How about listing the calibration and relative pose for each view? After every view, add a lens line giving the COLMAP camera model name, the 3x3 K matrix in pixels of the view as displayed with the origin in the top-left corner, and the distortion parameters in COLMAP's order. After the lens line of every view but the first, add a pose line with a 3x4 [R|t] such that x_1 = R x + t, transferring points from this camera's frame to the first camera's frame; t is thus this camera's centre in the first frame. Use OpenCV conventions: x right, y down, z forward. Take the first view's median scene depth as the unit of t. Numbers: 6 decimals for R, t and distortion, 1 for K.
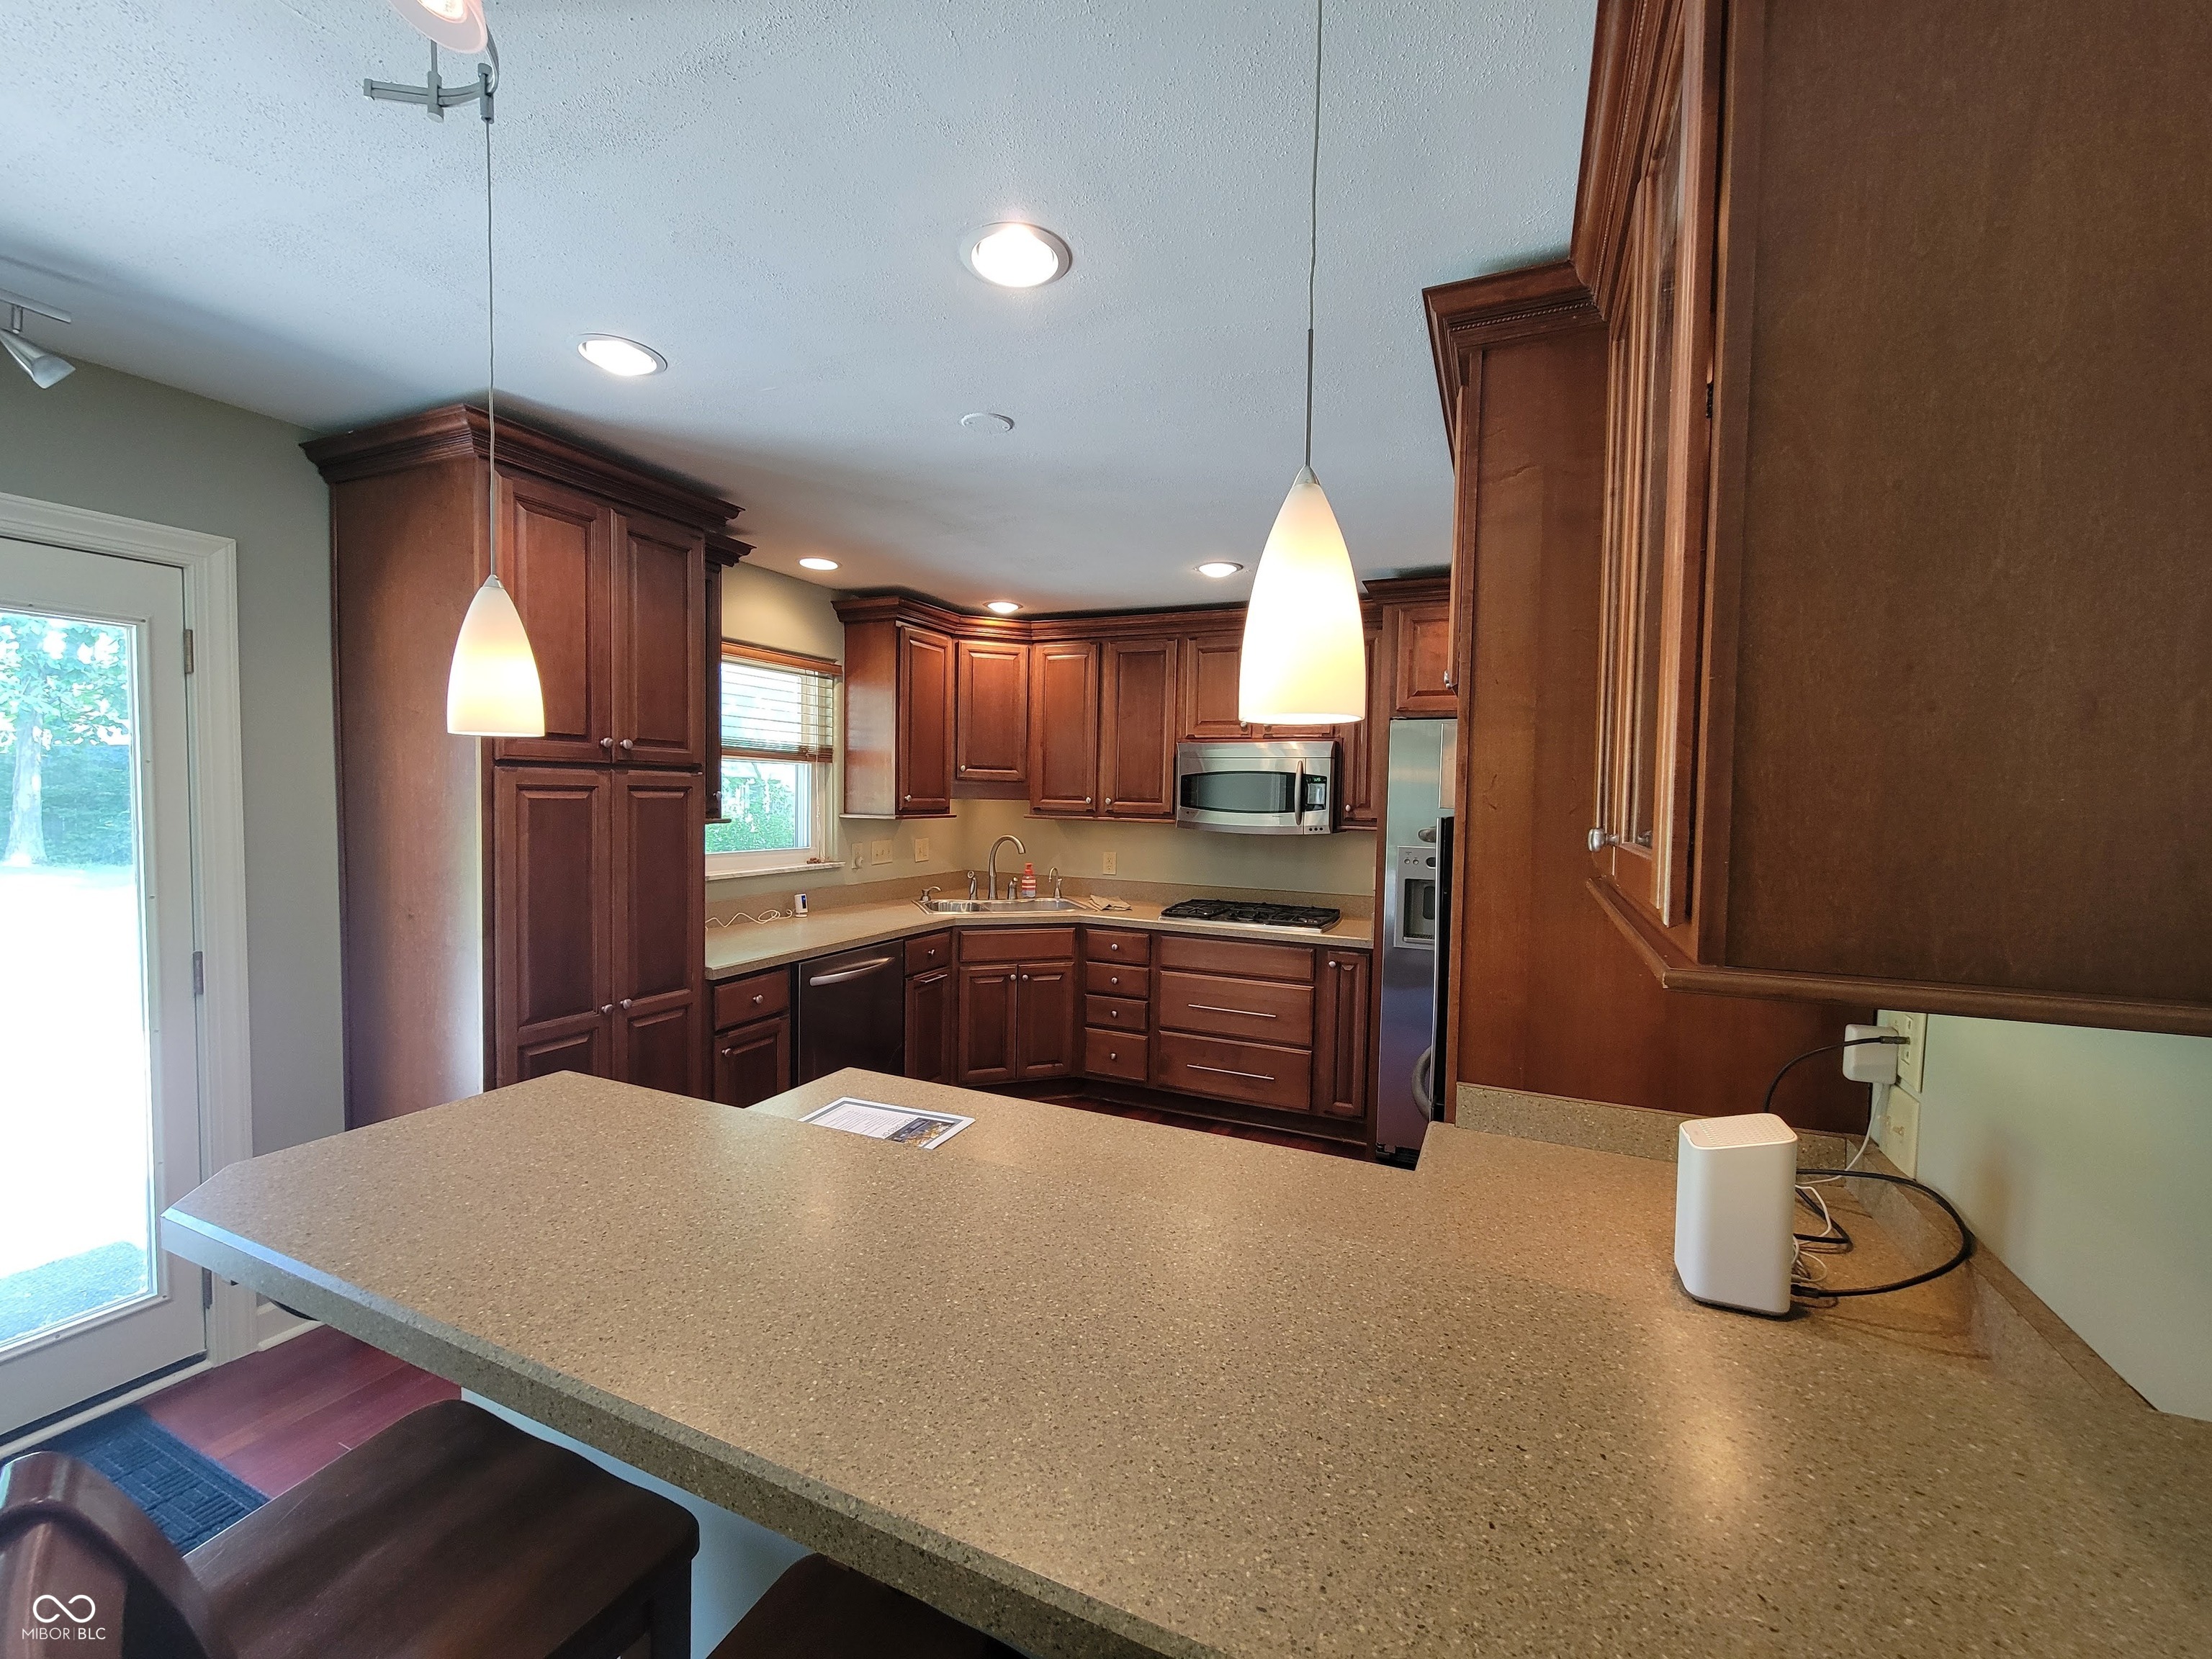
lens RADIAL K [[906.9, 0, 1100.0], [0, 906.9, 836.4], [0, 0, 1]] dist [-0.001594, -0.000107]
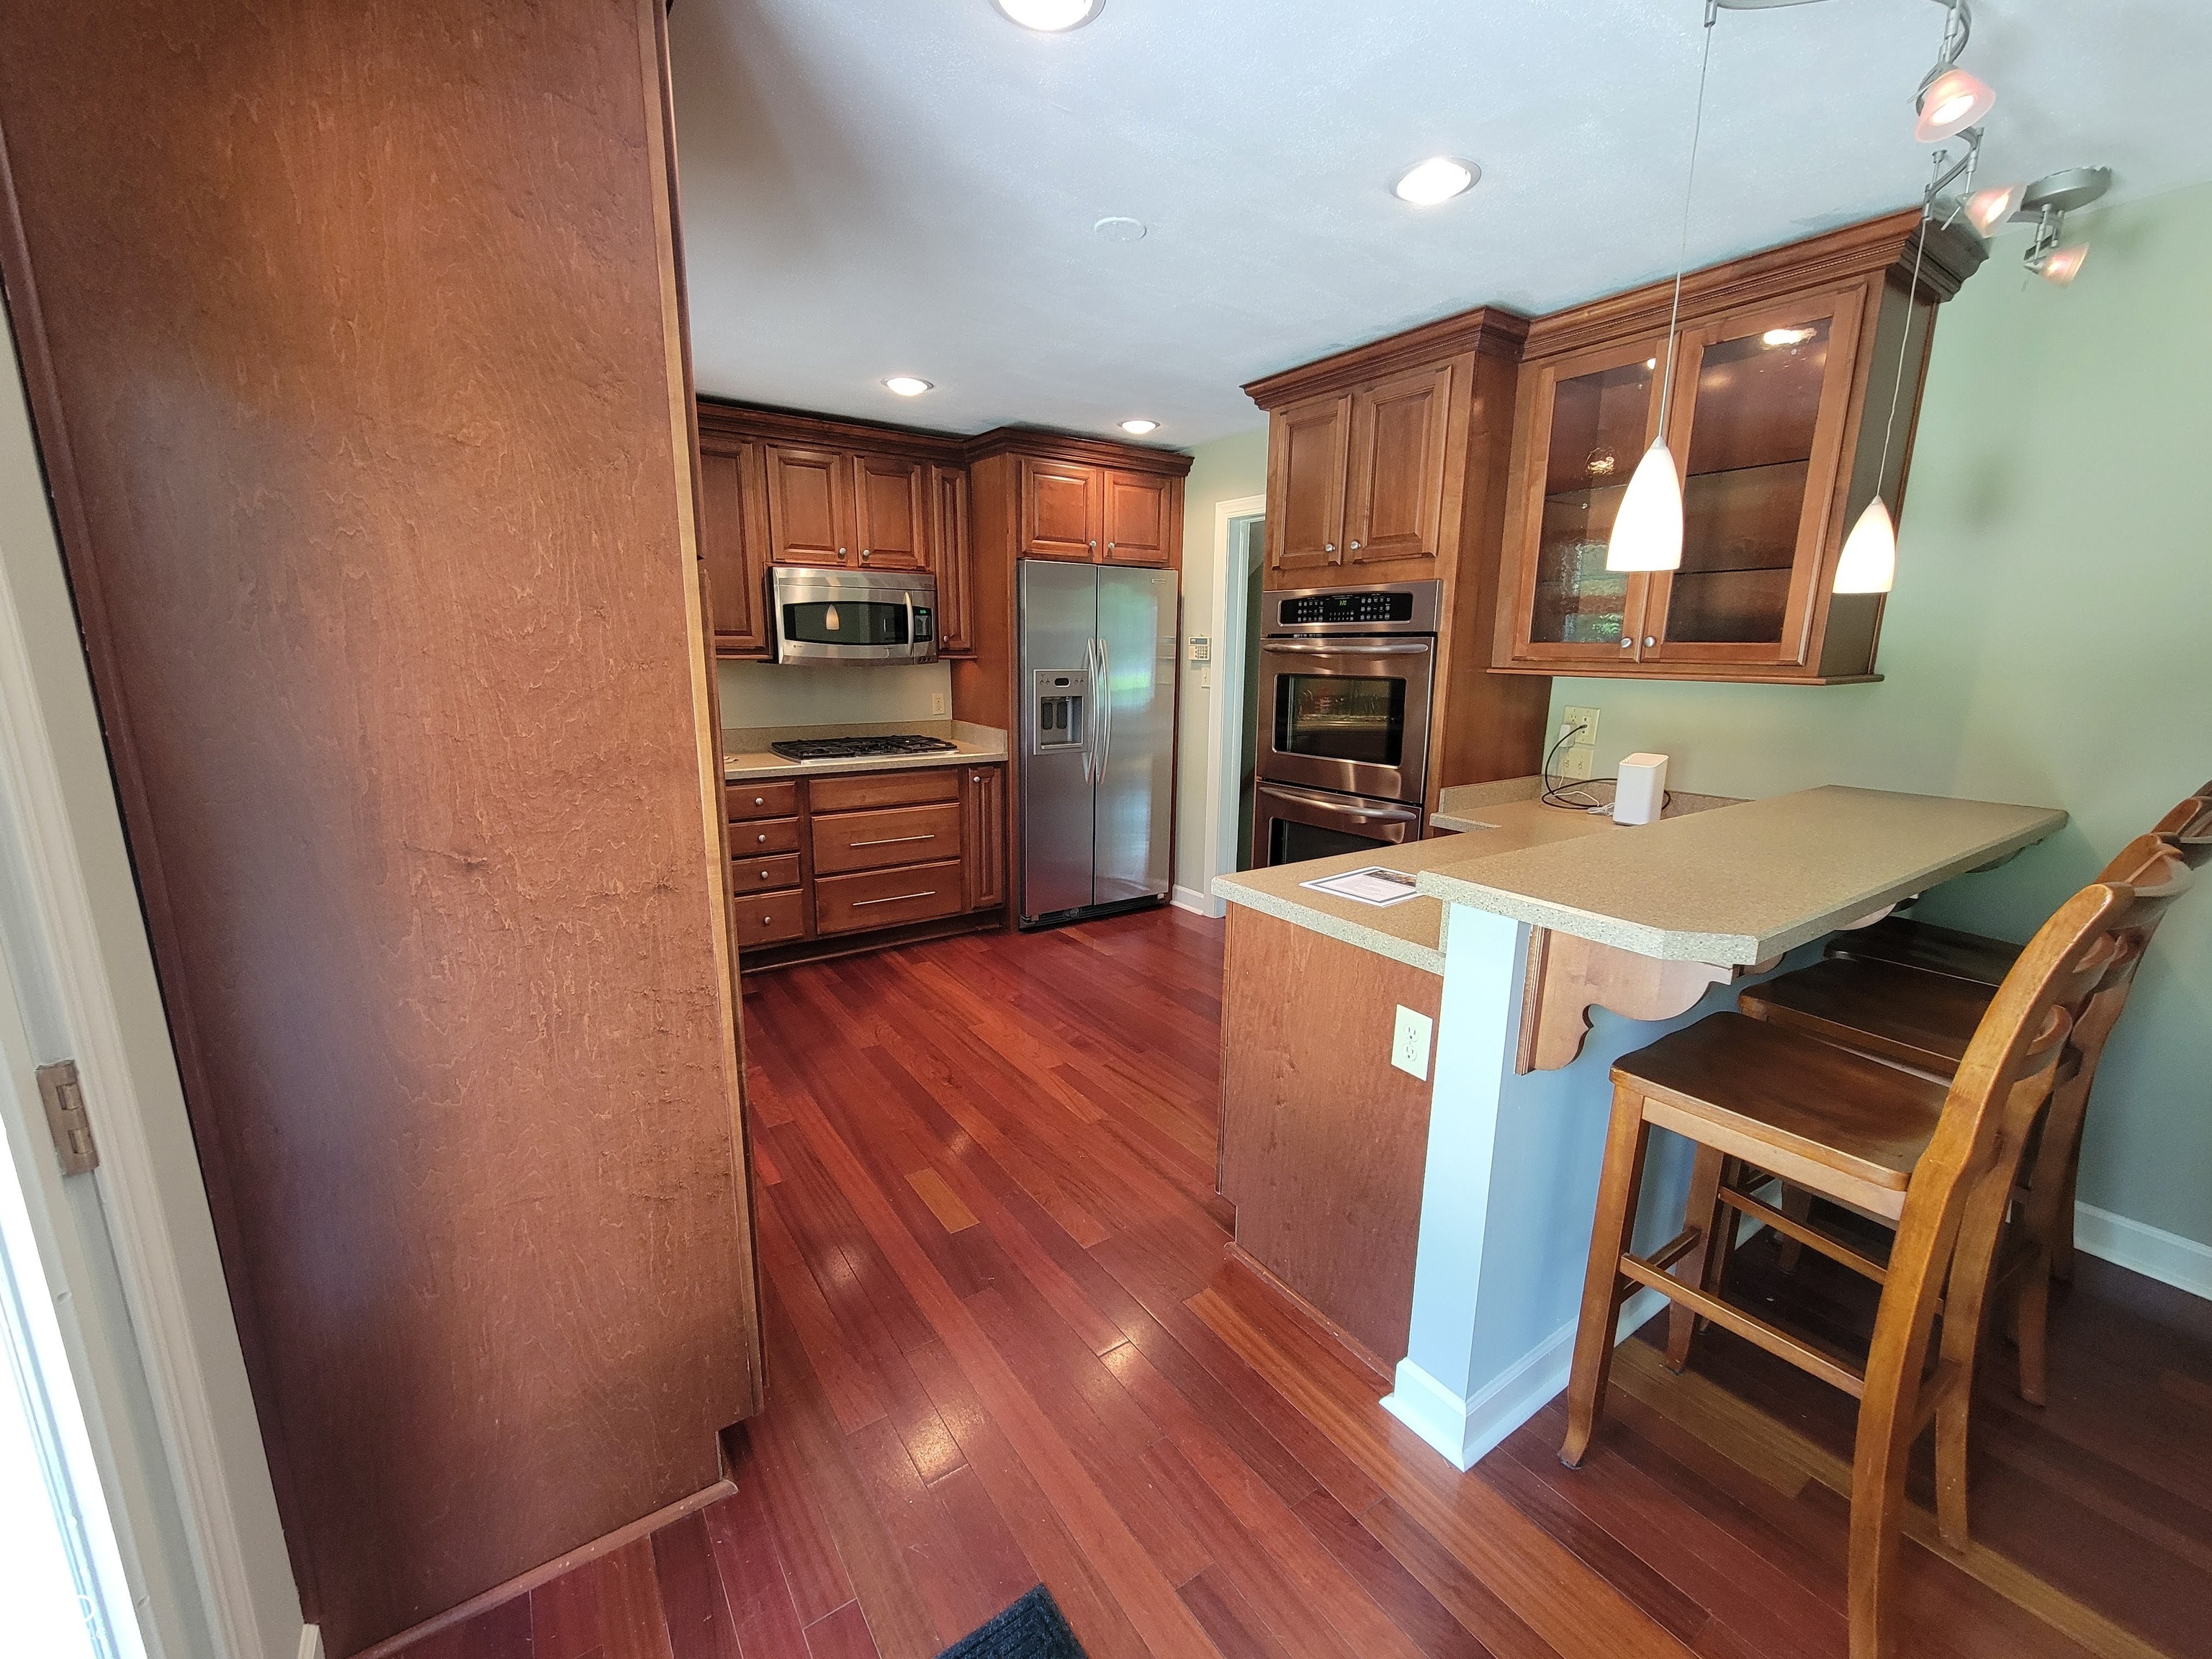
lens RADIAL K [[906.9, 0, 1105.5], [0, 906.9, 835.0], [0, 0, 1]] dist [-0.001594, -0.000107]
pose [[0.501325, -0.191873, 0.843717, -0.610726], [0.039621, 0.979171, 0.199135, -0.010214], [-0.864352, -0.066403, 0.498484, 0.278411]]
